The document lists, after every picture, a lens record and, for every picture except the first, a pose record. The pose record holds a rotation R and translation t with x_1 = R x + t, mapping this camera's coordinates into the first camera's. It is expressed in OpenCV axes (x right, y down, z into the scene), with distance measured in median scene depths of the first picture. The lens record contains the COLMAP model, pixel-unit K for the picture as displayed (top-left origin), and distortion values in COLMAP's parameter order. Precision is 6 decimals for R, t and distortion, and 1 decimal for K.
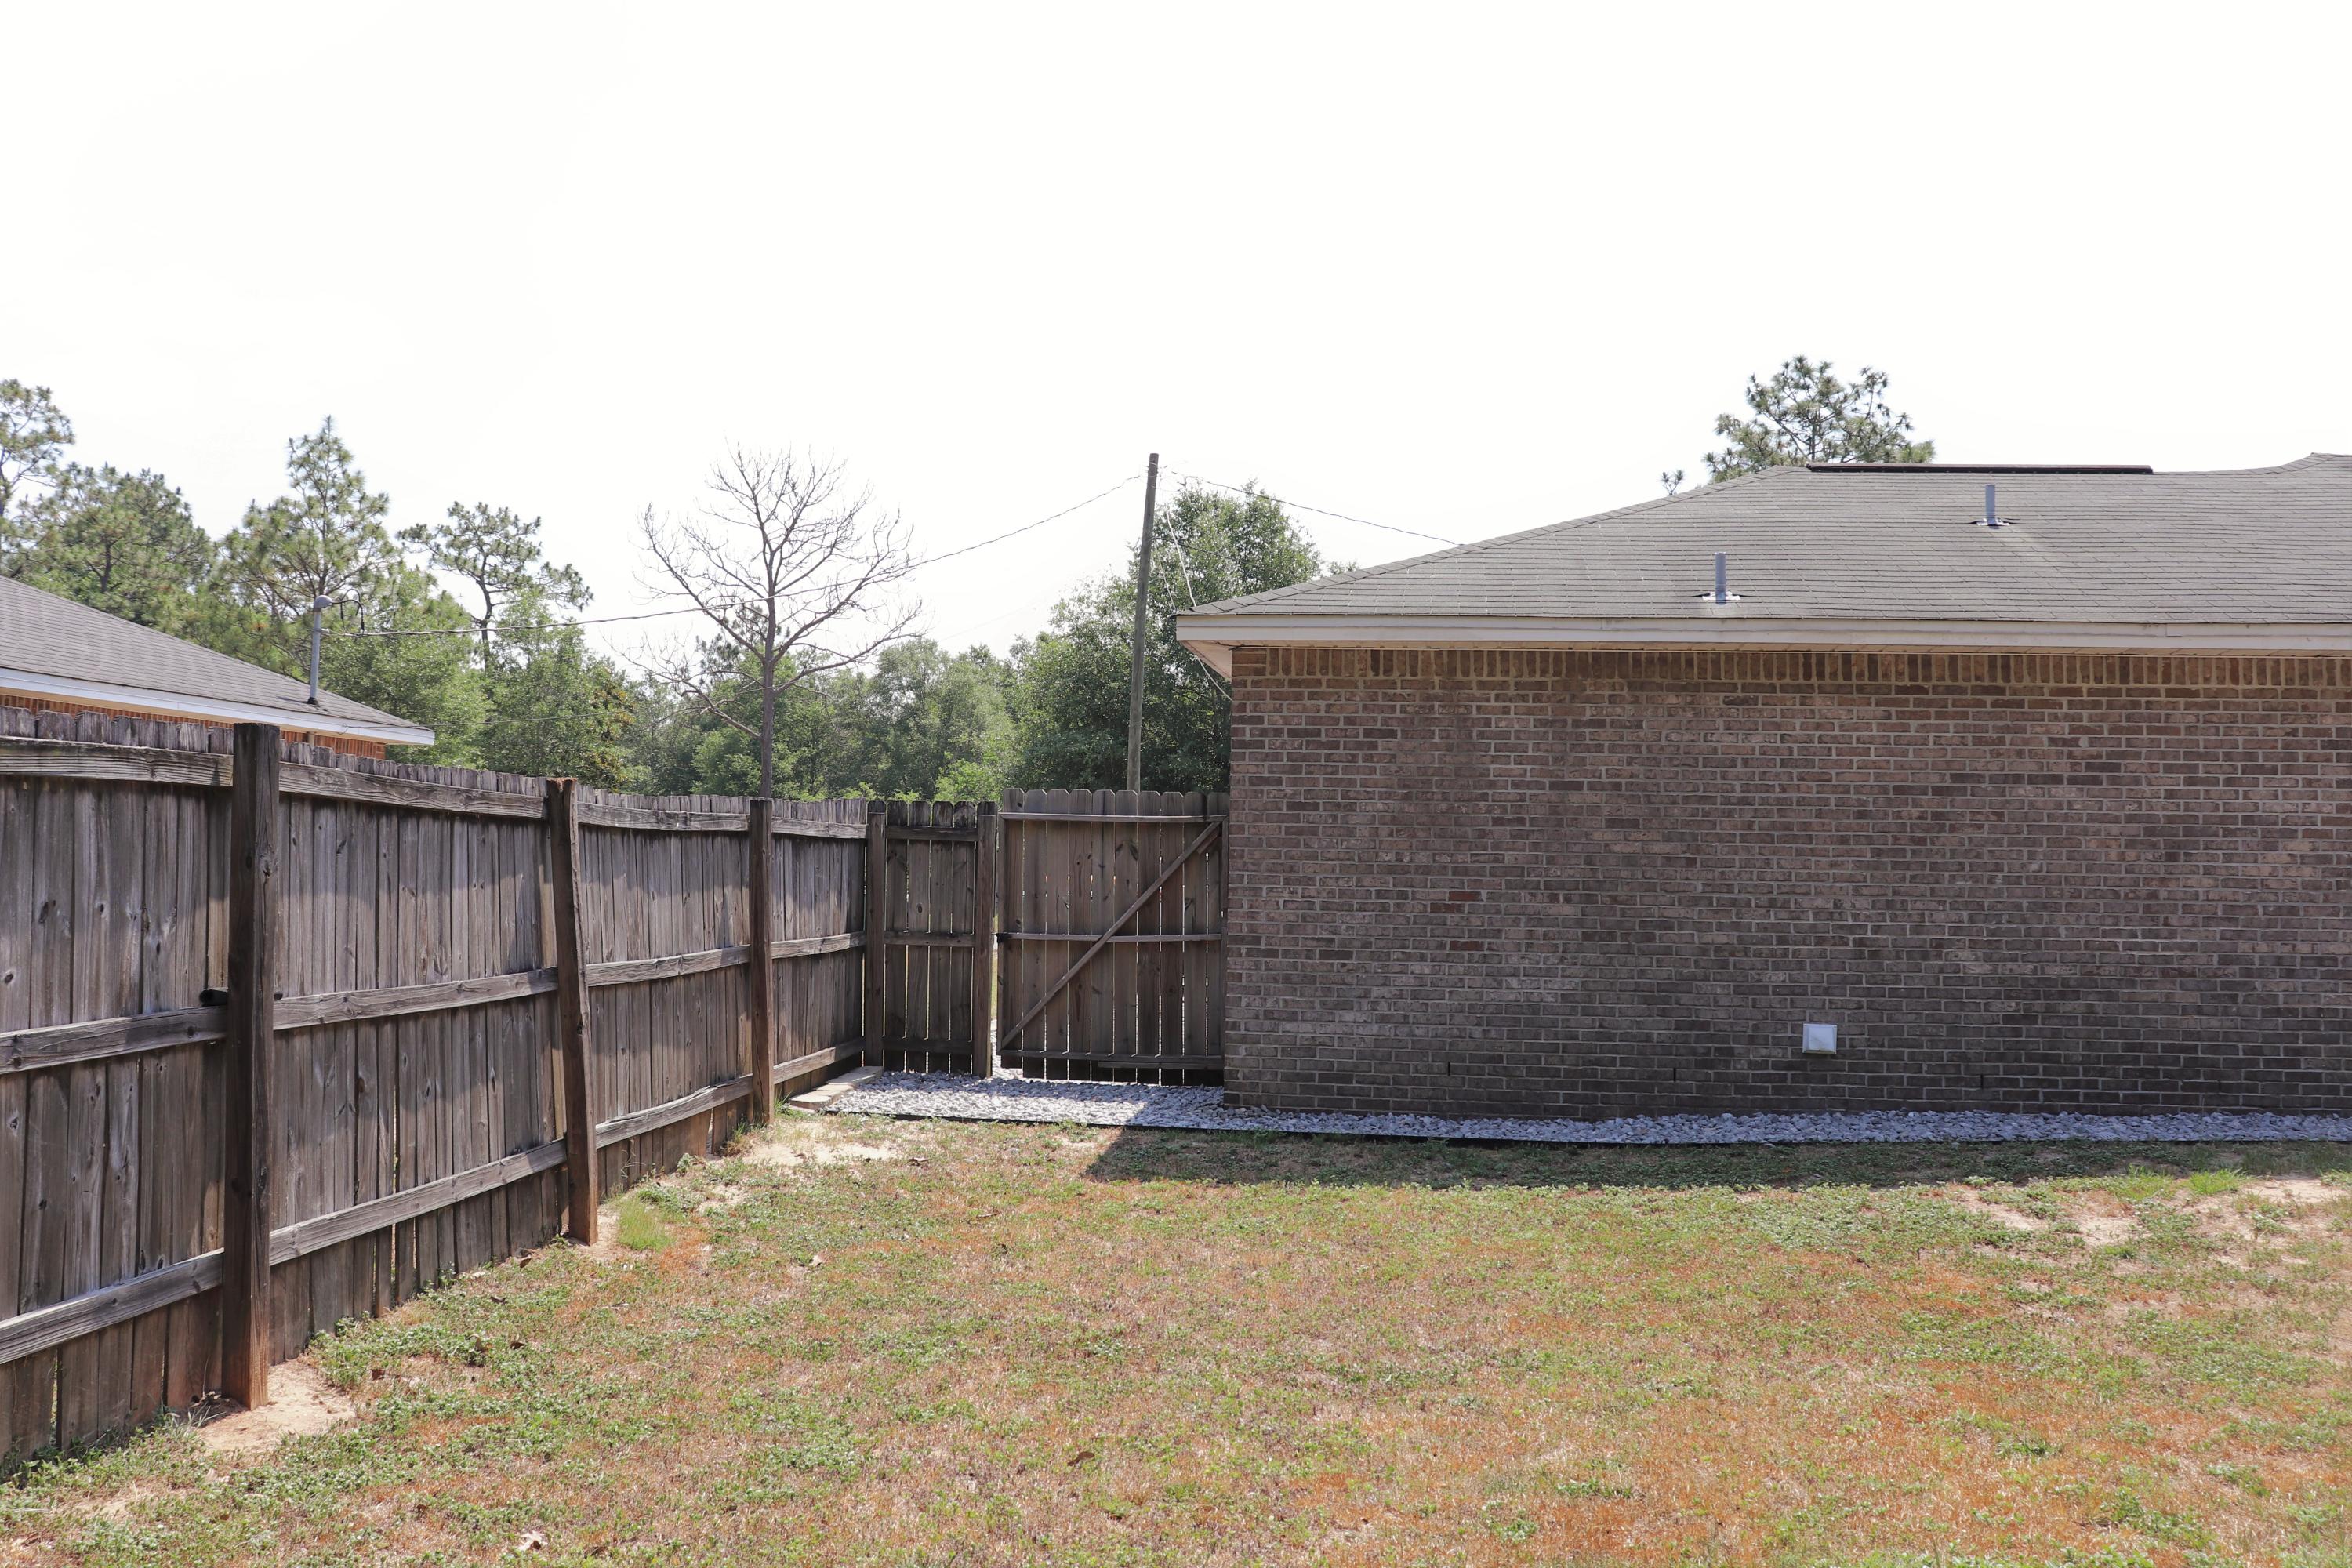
lens RADIAL K [[1933.4, 0, 1176.0], [0, 1933.4, 784.0], [0, 0, 1]] dist [-0.153767, 0.124207]
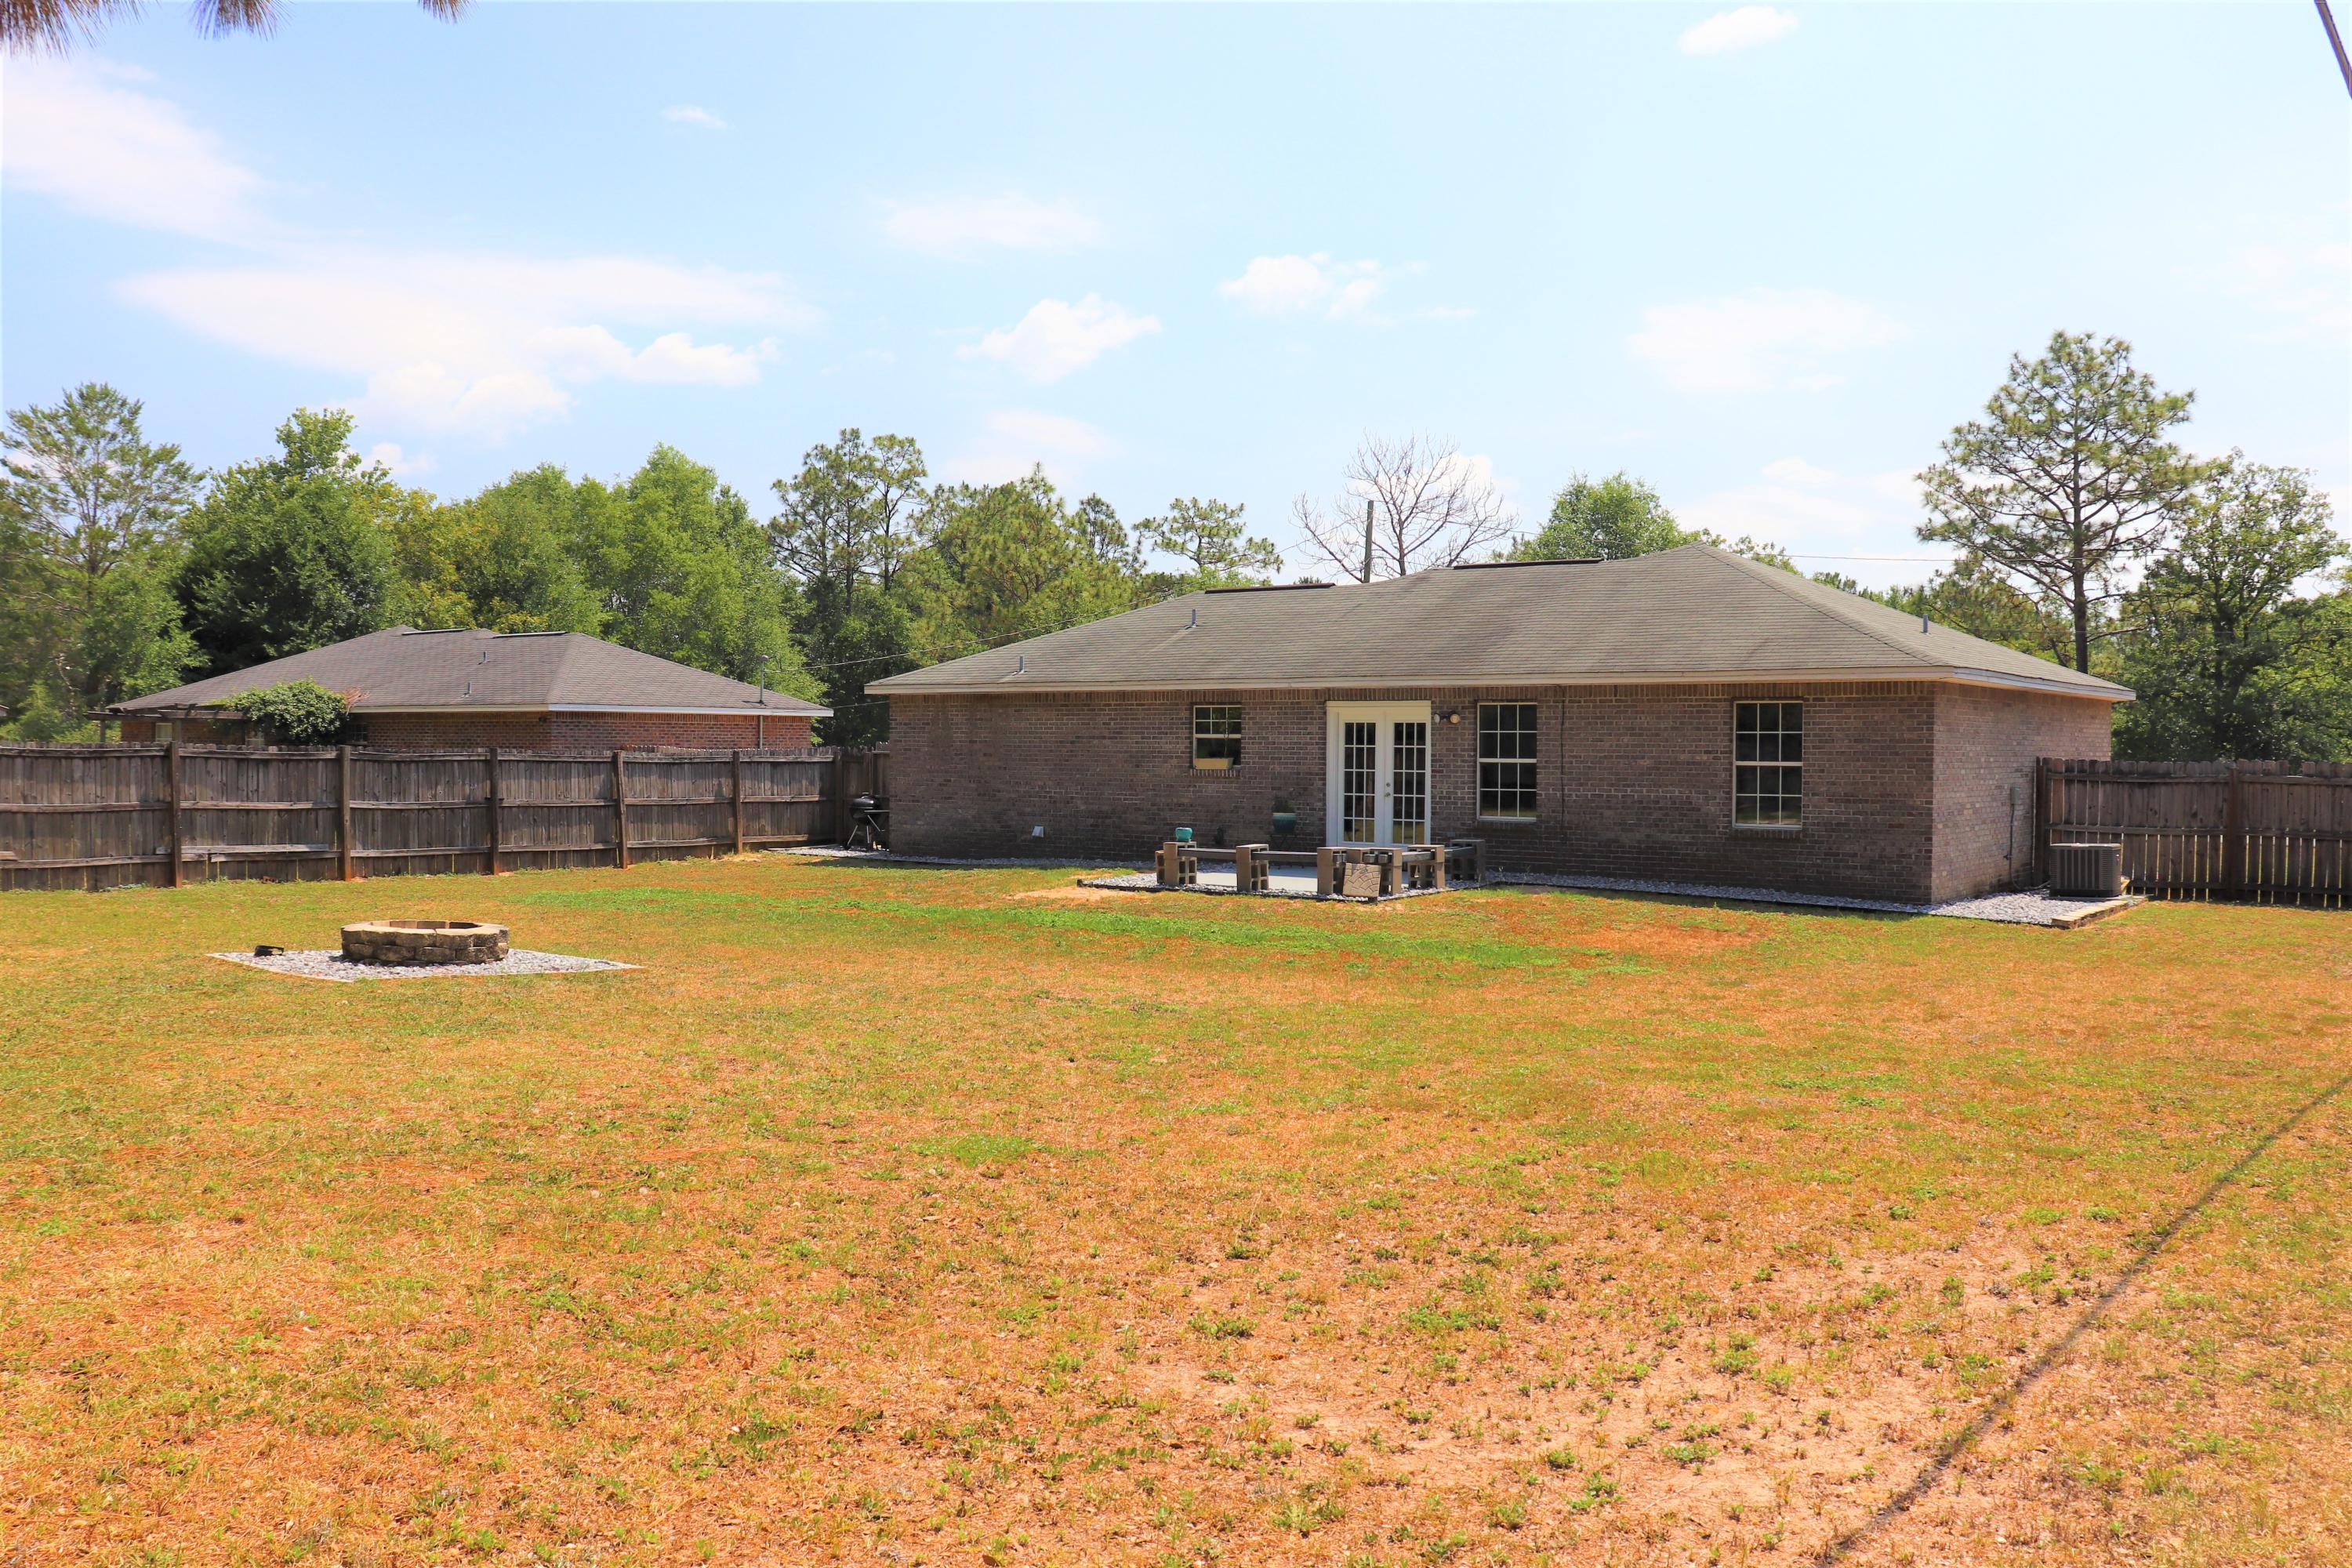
lens RADIAL K [[1933.4, 0, 1176.0], [0, 1933.4, 784.0], [0, 0, 1]] dist [-0.153767, 0.124207]
pose [[0.874436, -0.002477, -0.485134, 1.853254], [0.027915, 0.998587, 0.045216, -0.057207], [0.484337, -0.053082, 0.873270, -1.345804]]
